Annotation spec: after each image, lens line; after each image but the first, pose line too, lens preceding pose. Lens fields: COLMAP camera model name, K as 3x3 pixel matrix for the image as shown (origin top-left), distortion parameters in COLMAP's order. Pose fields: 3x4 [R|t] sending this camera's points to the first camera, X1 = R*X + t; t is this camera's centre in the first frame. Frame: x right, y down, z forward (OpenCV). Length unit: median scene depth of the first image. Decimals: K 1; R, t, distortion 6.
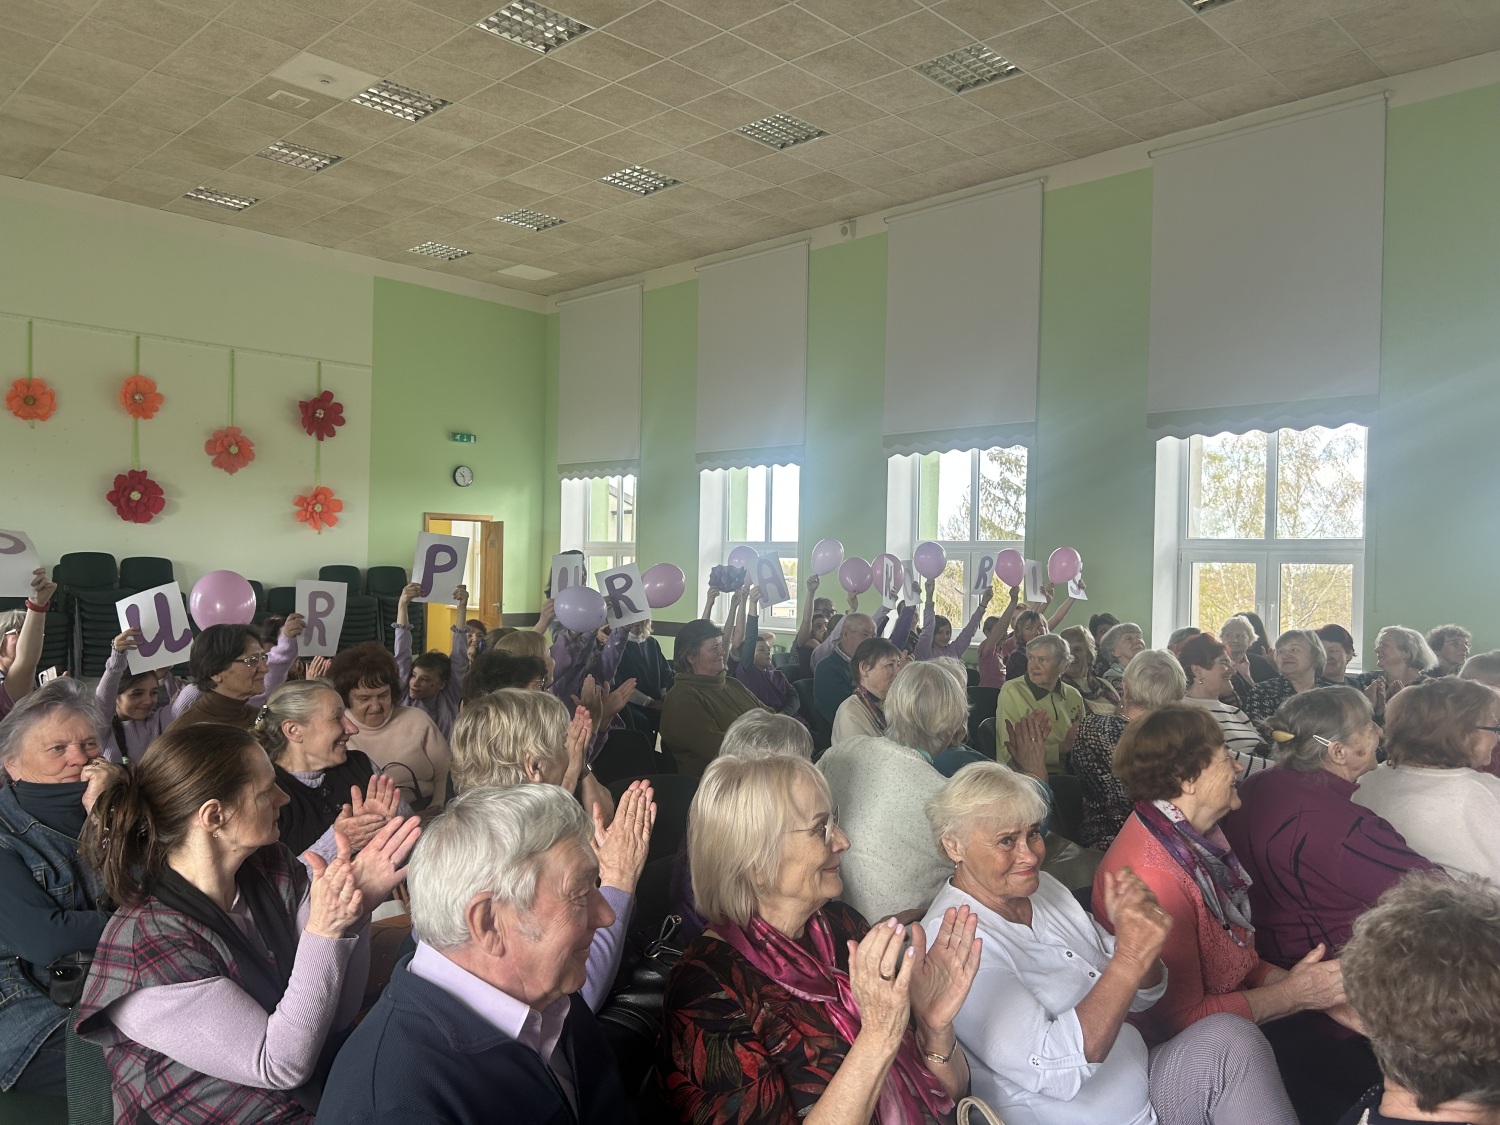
lens RADIAL K [[1140.1, 0, 754.7], [0, 1140.1, 579.5], [0, 0, 1]] dist [0.094628, -0.127242]
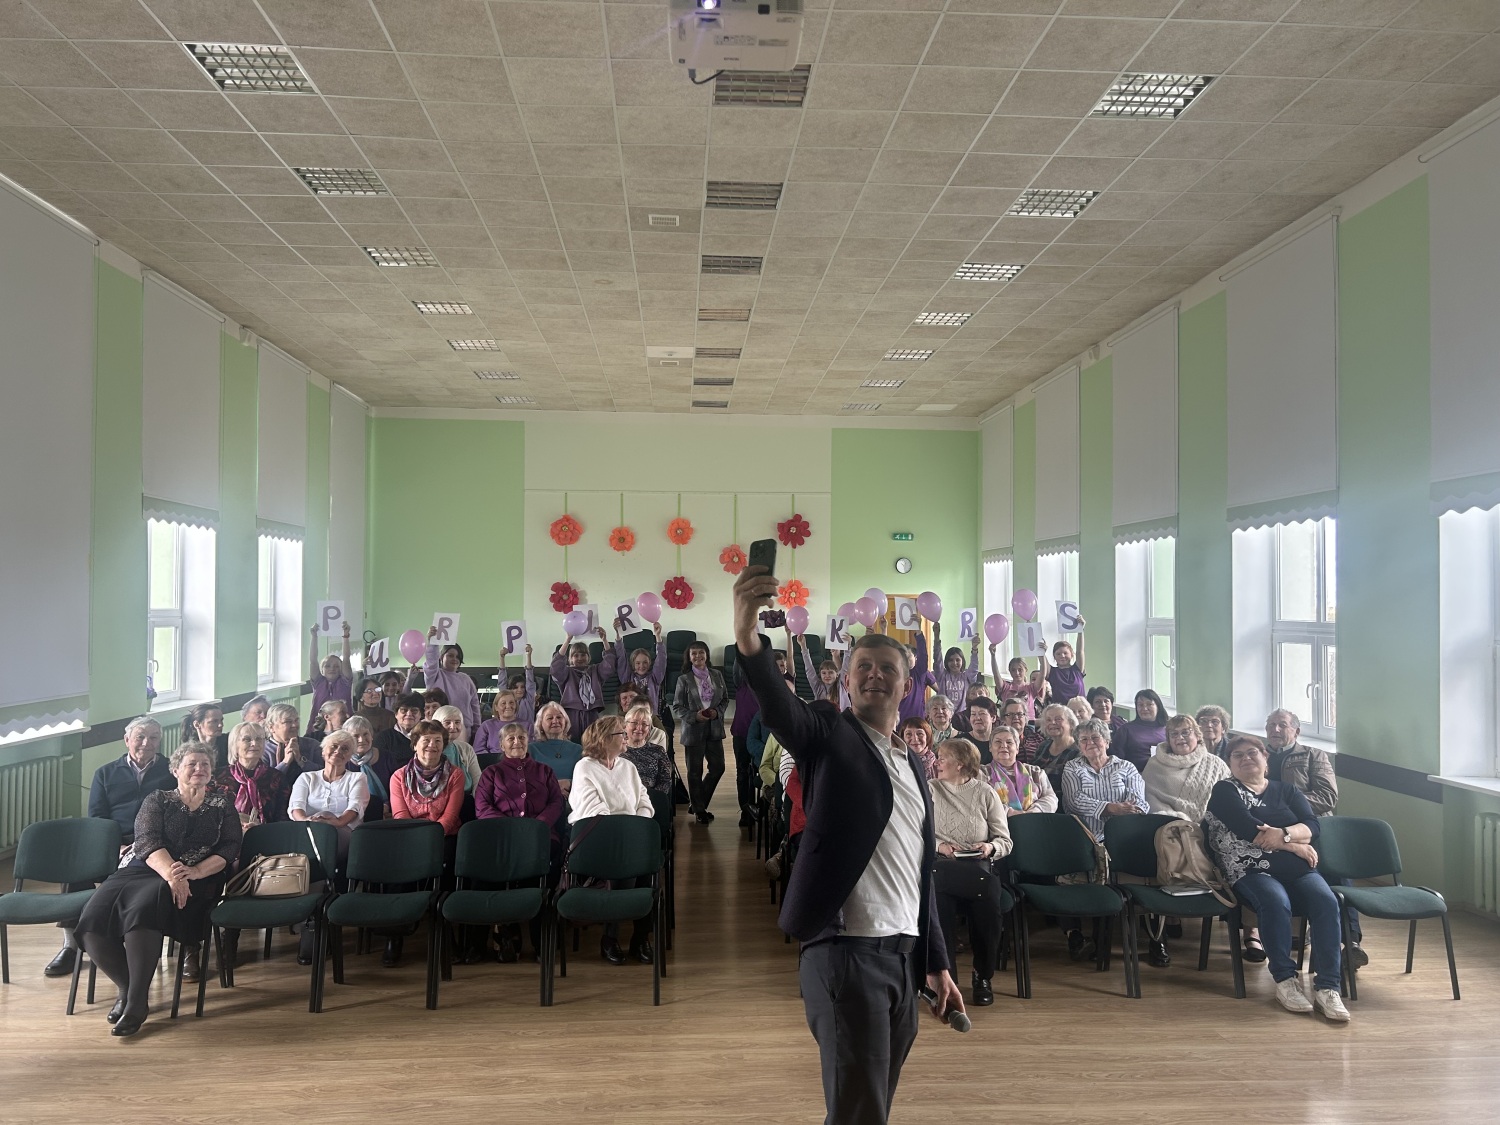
lens RADIAL K [[1140.1, 0, 754.7], [0, 1140.1, 579.5], [0, 0, 1]] dist [0.094628, -0.127242]
pose [[0.742490, -0.030216, -0.669175, 0.589992], [0.003379, 0.999138, -0.041366, -0.024211], [0.669848, 0.028453, 0.741953, -0.101820]]
